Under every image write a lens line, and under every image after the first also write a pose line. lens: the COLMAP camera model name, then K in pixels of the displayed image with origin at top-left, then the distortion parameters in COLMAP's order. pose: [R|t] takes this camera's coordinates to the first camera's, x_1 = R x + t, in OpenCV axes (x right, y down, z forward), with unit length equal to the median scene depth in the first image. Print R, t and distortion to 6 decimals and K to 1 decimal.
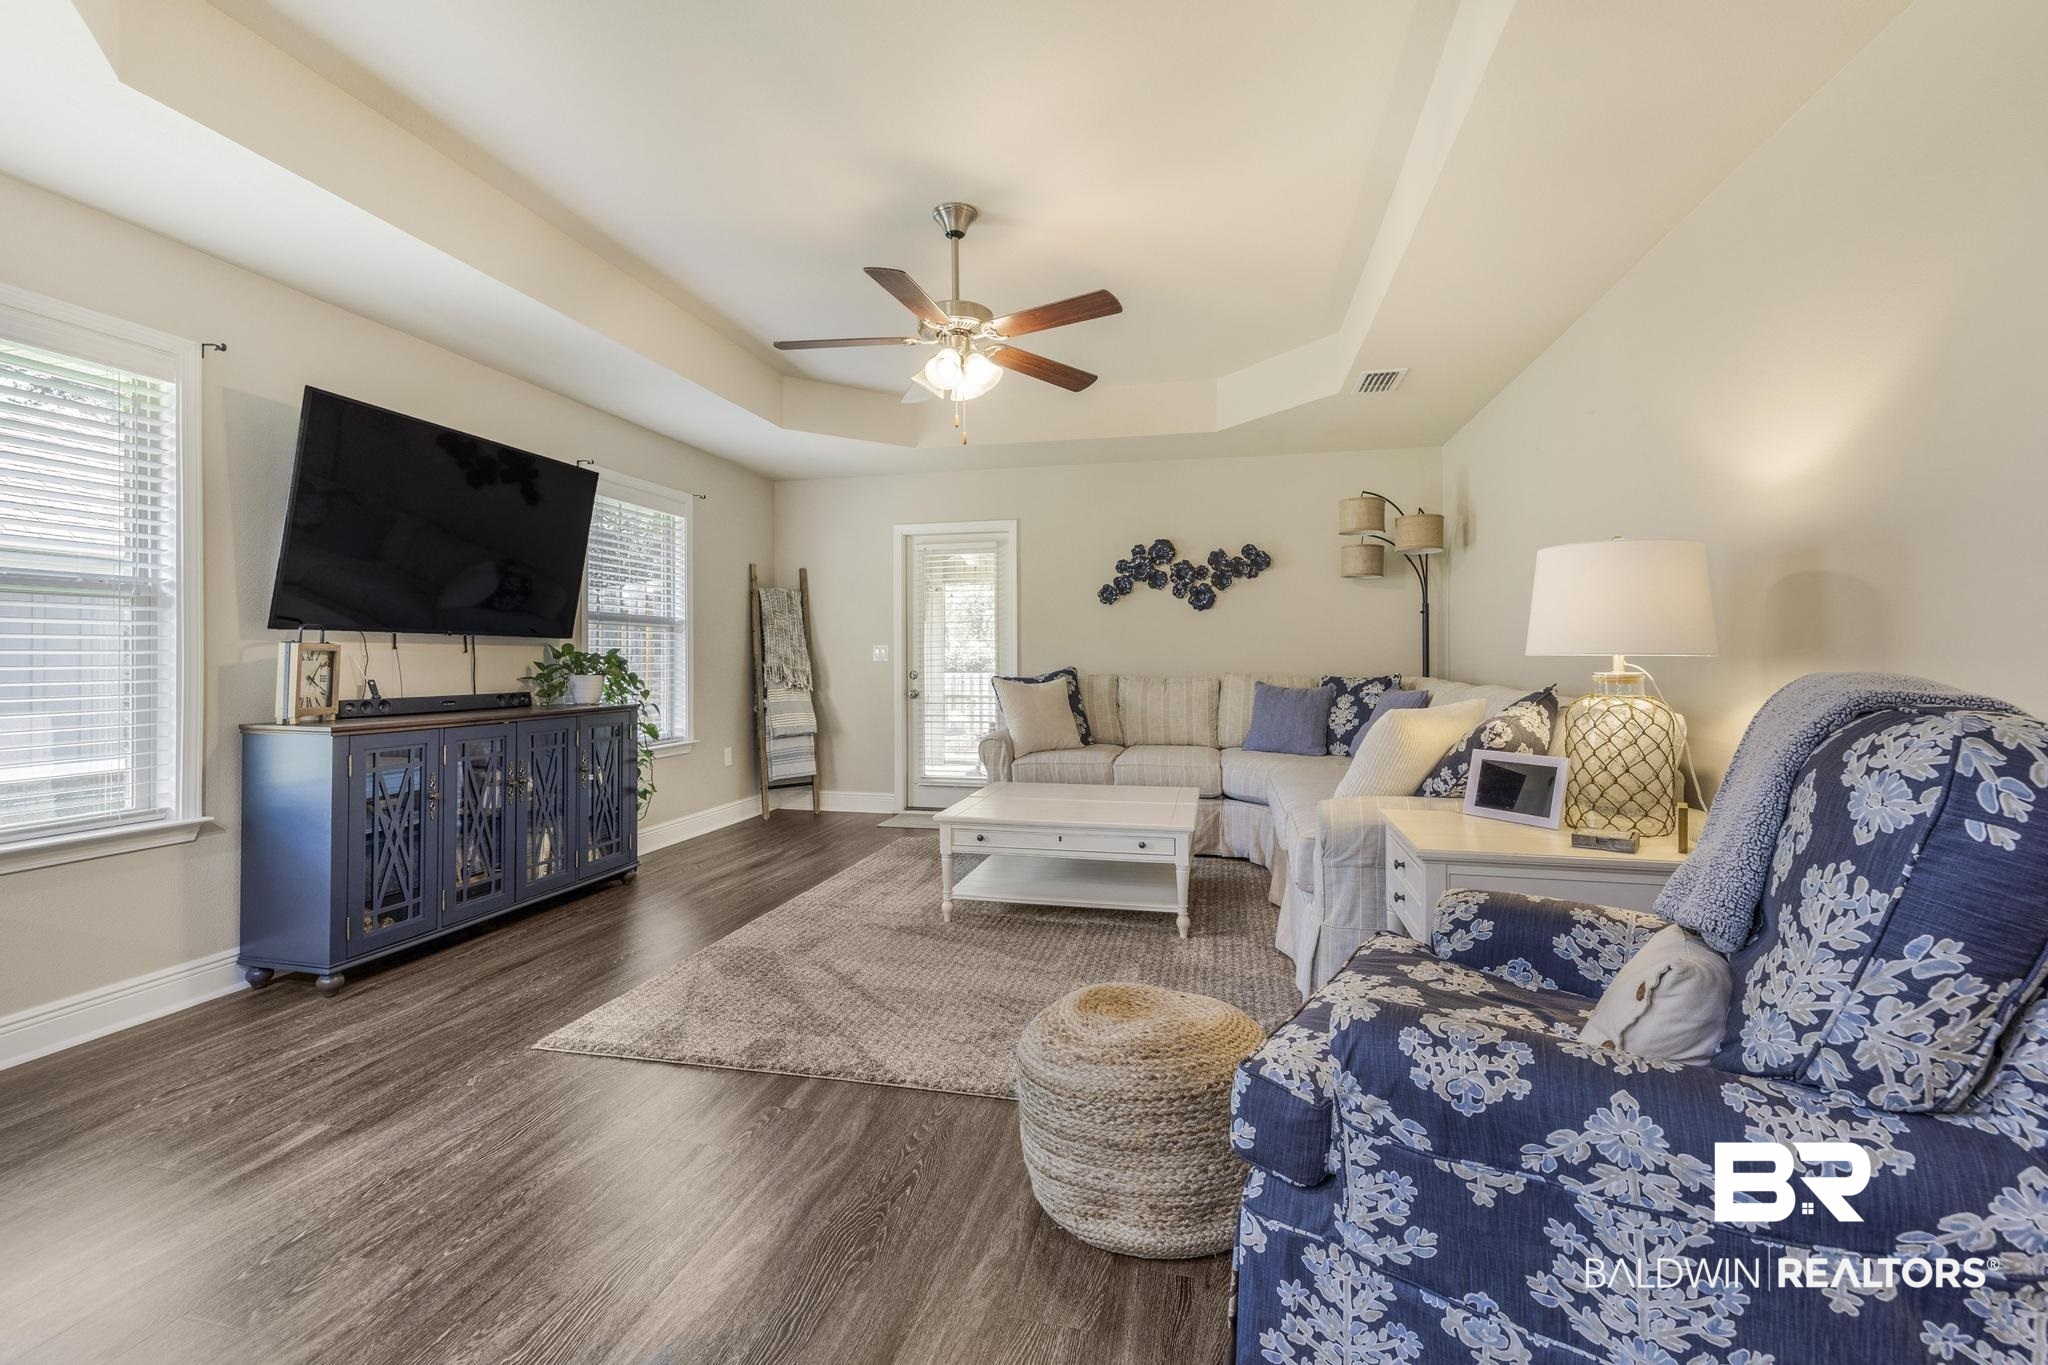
lens RADIAL K [[892.5, 0, 1019.2], [0, 892.5, 655.9], [0, 0, 1]] dist [0.001917, 0.000481]
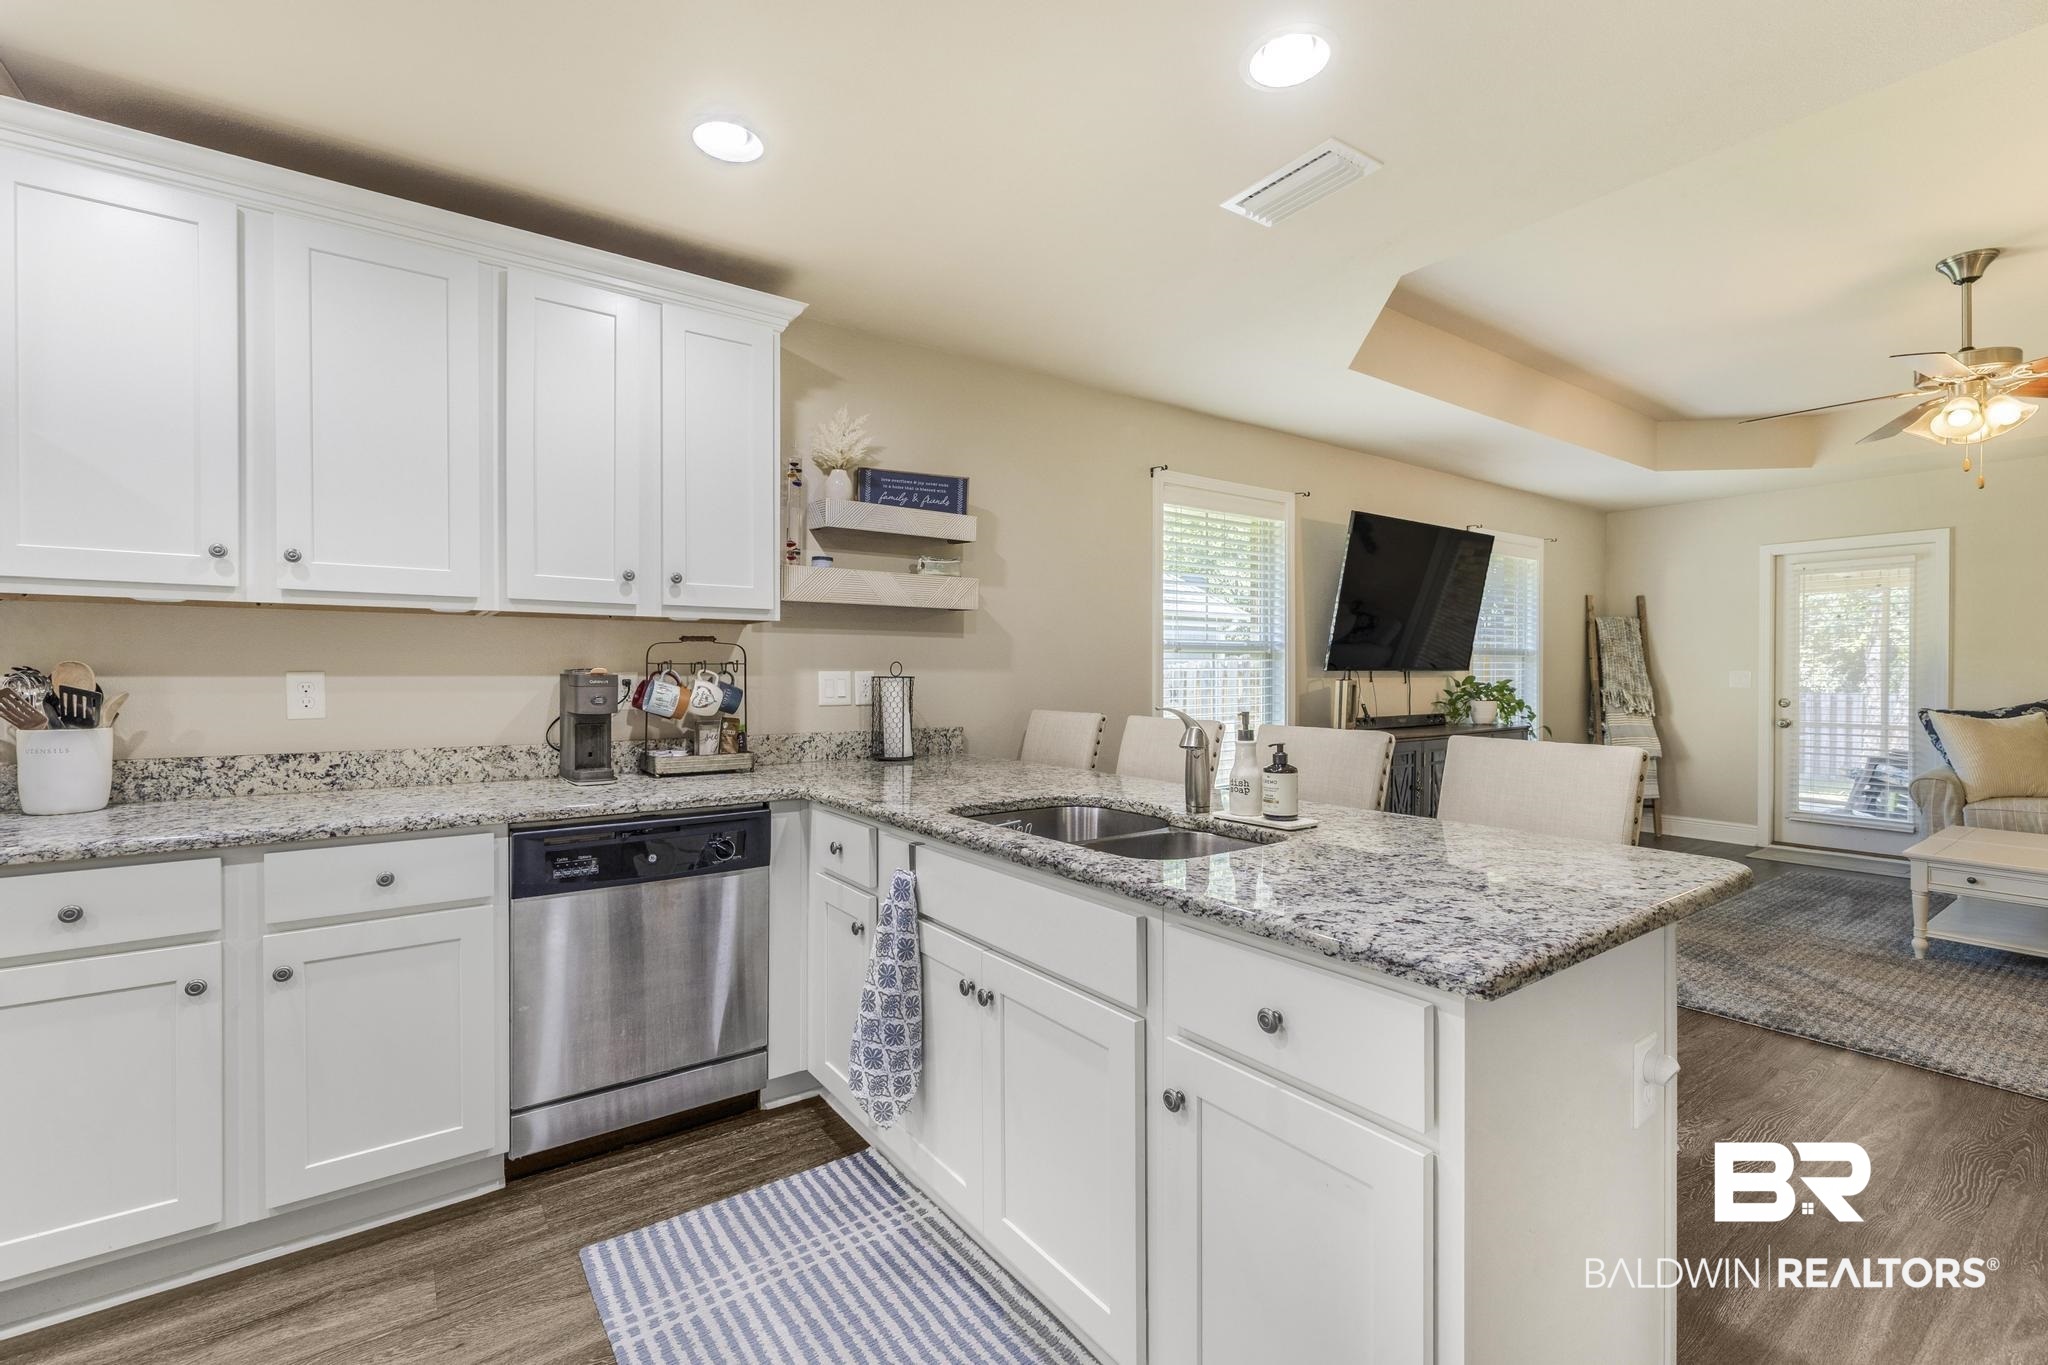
lens RADIAL K [[892.5, 0, 1026.0], [0, 892.5, 680.1], [0, 0, 1]] dist [0.001917, 0.000481]
pose [[0.755691, 0.009535, -0.654858, -0.135844], [0.001082, 0.999874, 0.015807, -0.024158], [0.654927, -0.012653, 0.755586, -0.306675]]
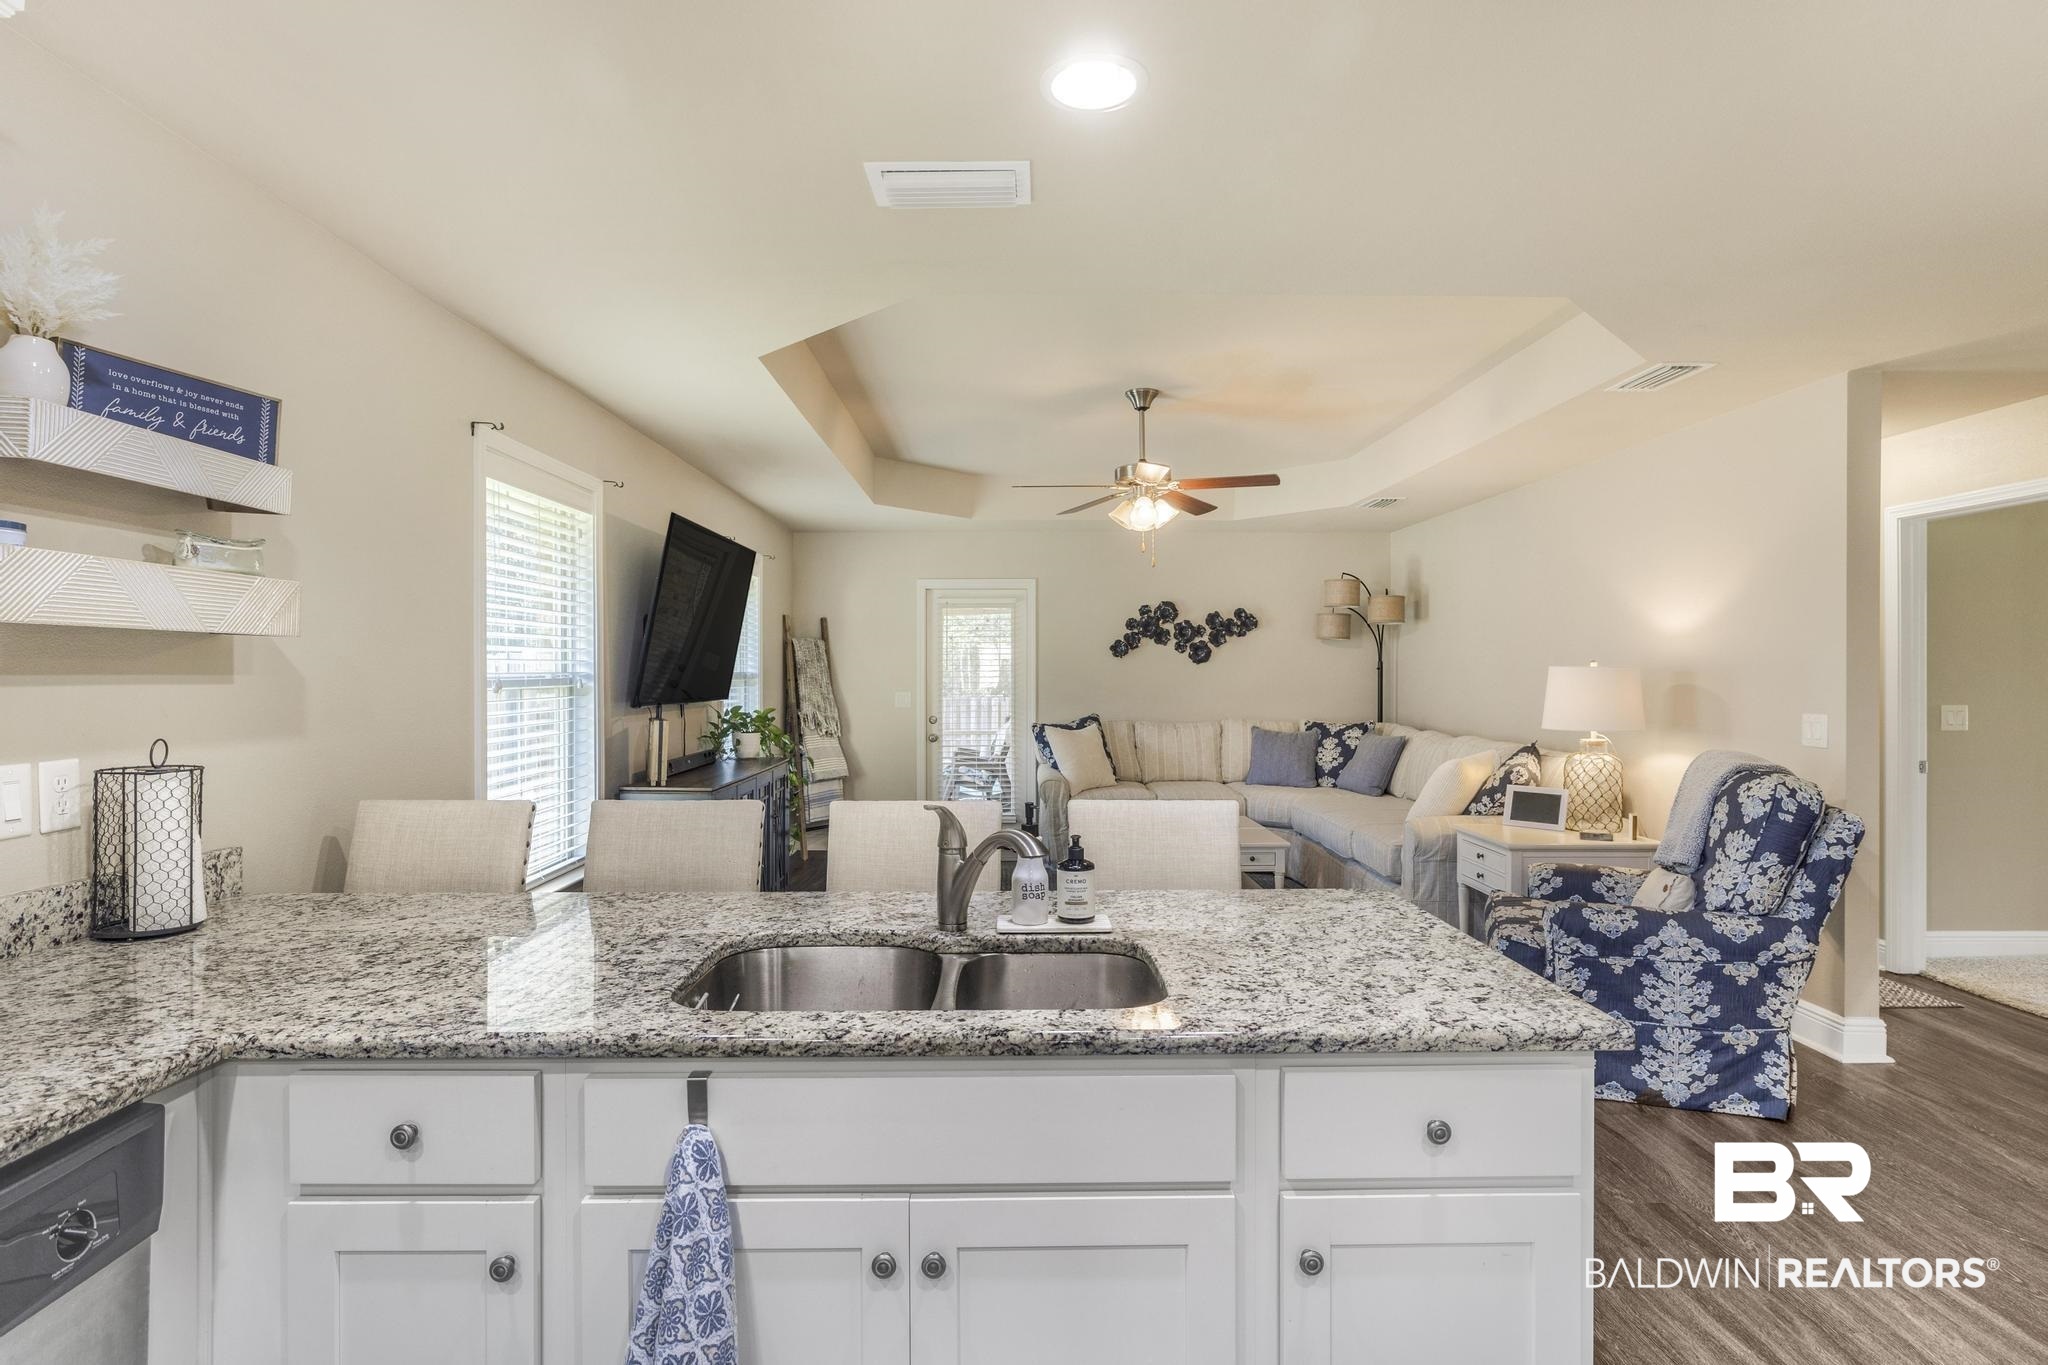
lens RADIAL K [[1062.7, 0, 1025.5], [0, 1062.7, 678.1], [0, 0, 1]] dist [-0.004469, 0.001478]
pose [[0.970587, 0.000453, 0.240752, -0.409367], [-0.002945, 0.999946, 0.009992, -0.053822], [-0.240734, -0.010407, 0.970535, -0.334404]]
